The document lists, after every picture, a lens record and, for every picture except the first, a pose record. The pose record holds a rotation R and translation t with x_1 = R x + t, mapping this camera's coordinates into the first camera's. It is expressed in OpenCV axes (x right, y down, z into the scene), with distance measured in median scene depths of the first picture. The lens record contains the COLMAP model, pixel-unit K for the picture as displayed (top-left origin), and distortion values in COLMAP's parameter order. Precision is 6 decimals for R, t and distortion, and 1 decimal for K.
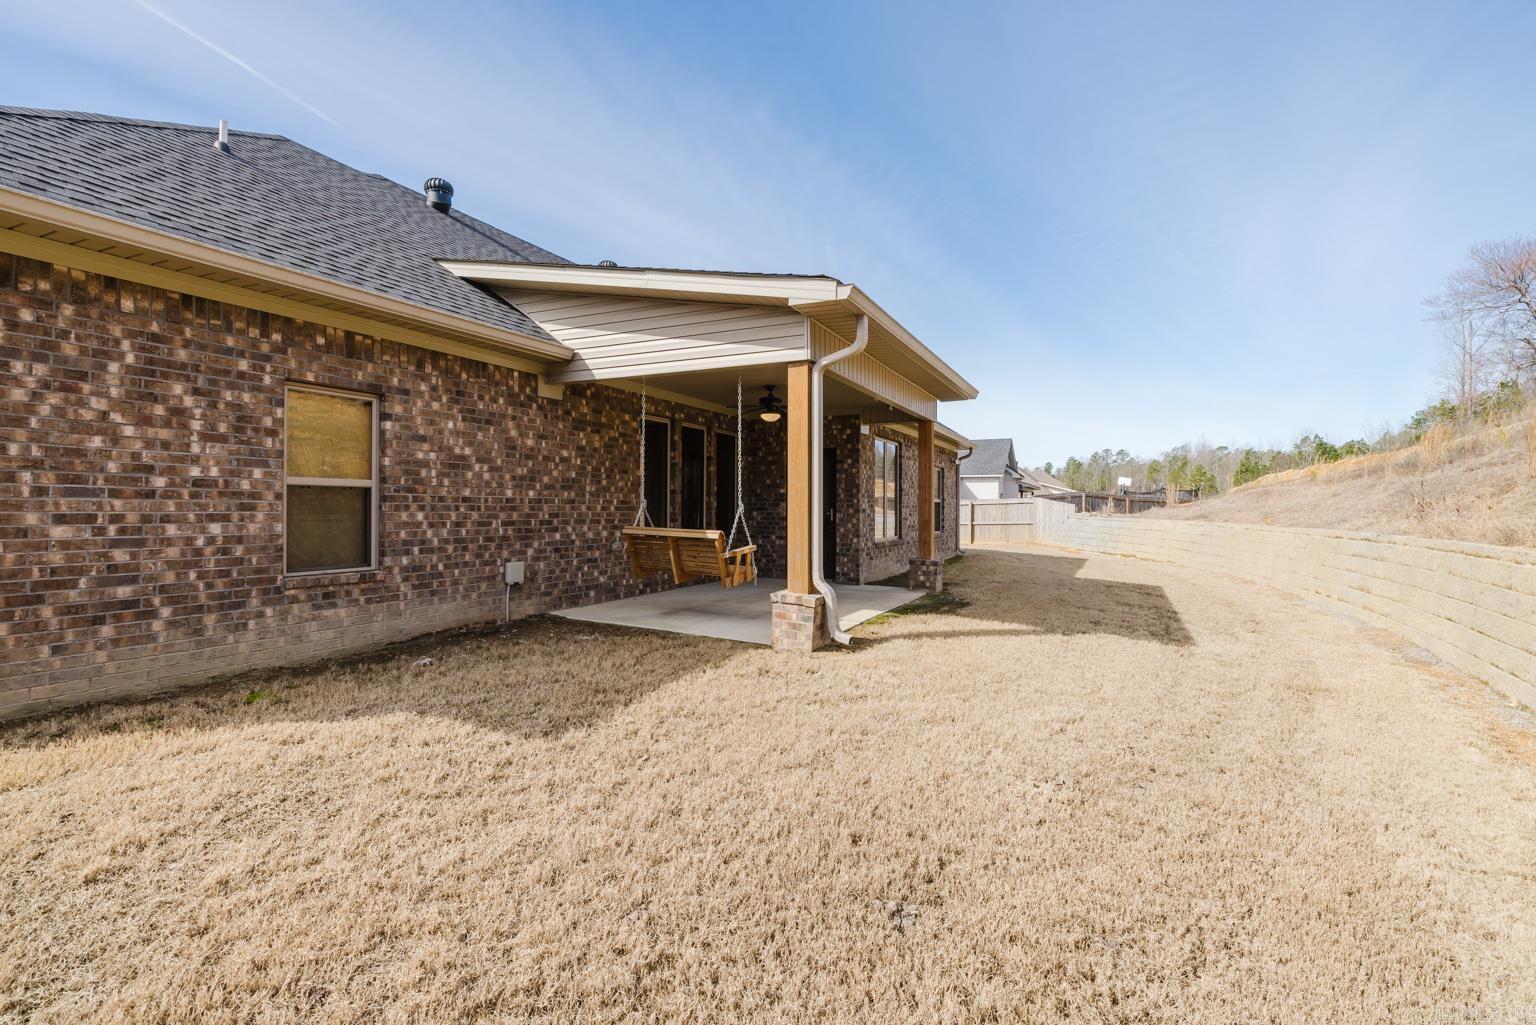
lens RADIAL K [[687.0, 0, 768.6], [0, 687.0, 506.3], [0, 0, 1]] dist [-0.000351, -0.000110]
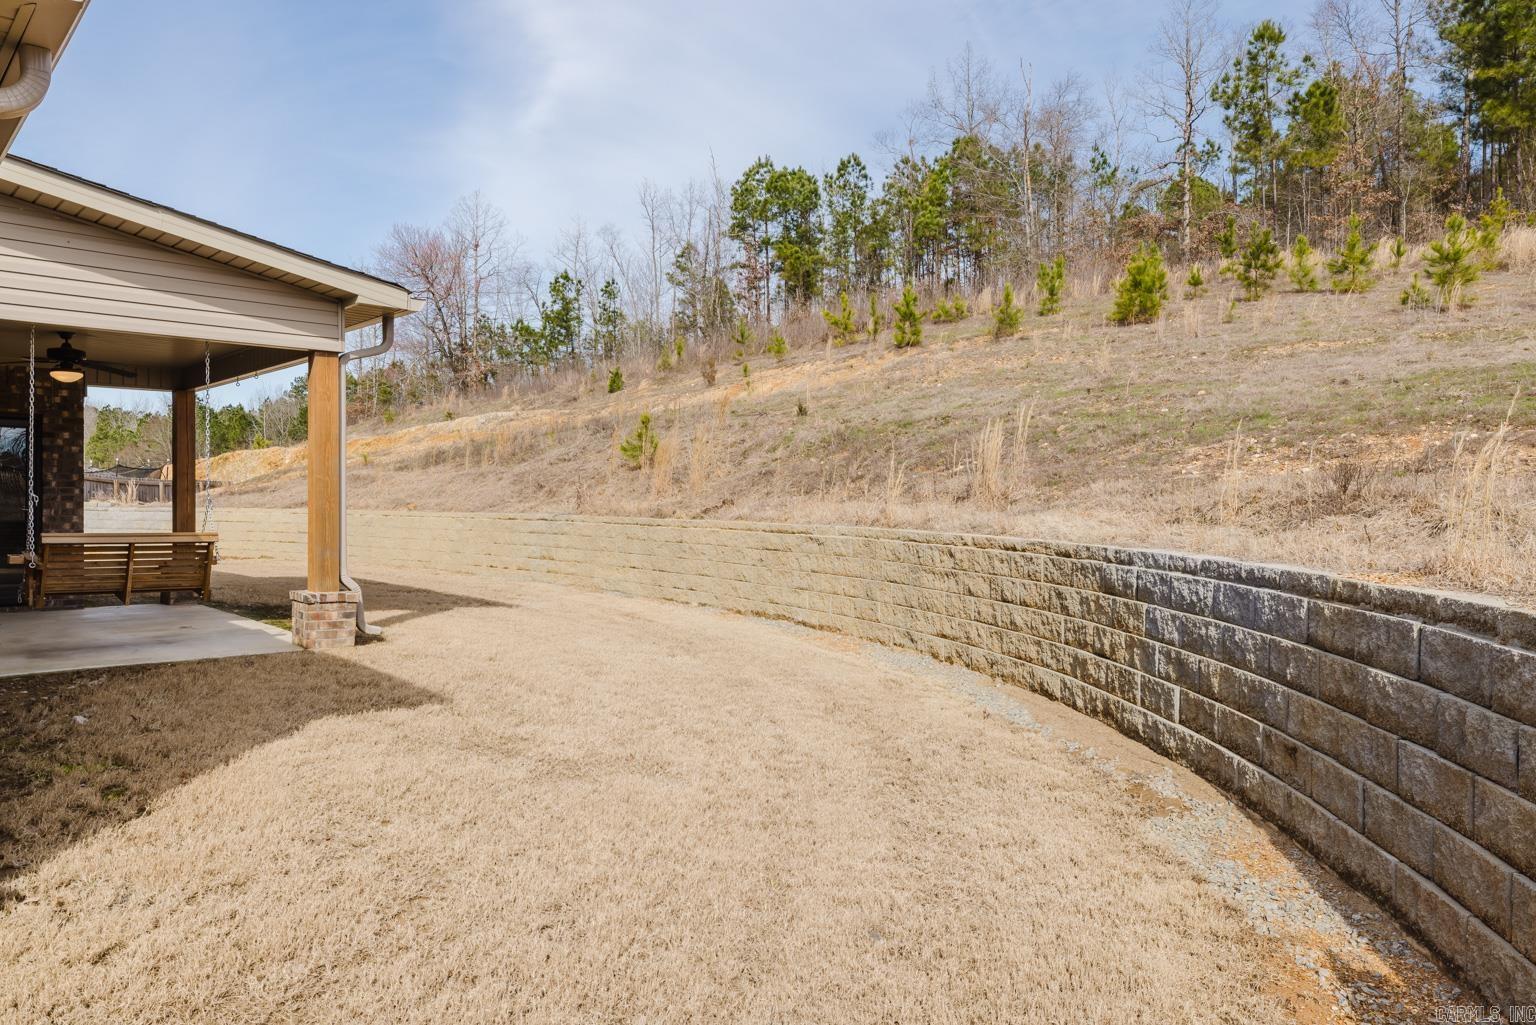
lens RADIAL K [[1021.1, 0, 768.6], [0, 1021.1, 508.8], [0, 0, 1]] dist [0.002370, 0.000587]
pose [[0.341856, -0.023447, 0.939460, -0.629648], [0.002829, 0.999710, 0.023921, -0.012947], [-0.939748, -0.005520, 0.341823, -0.042041]]
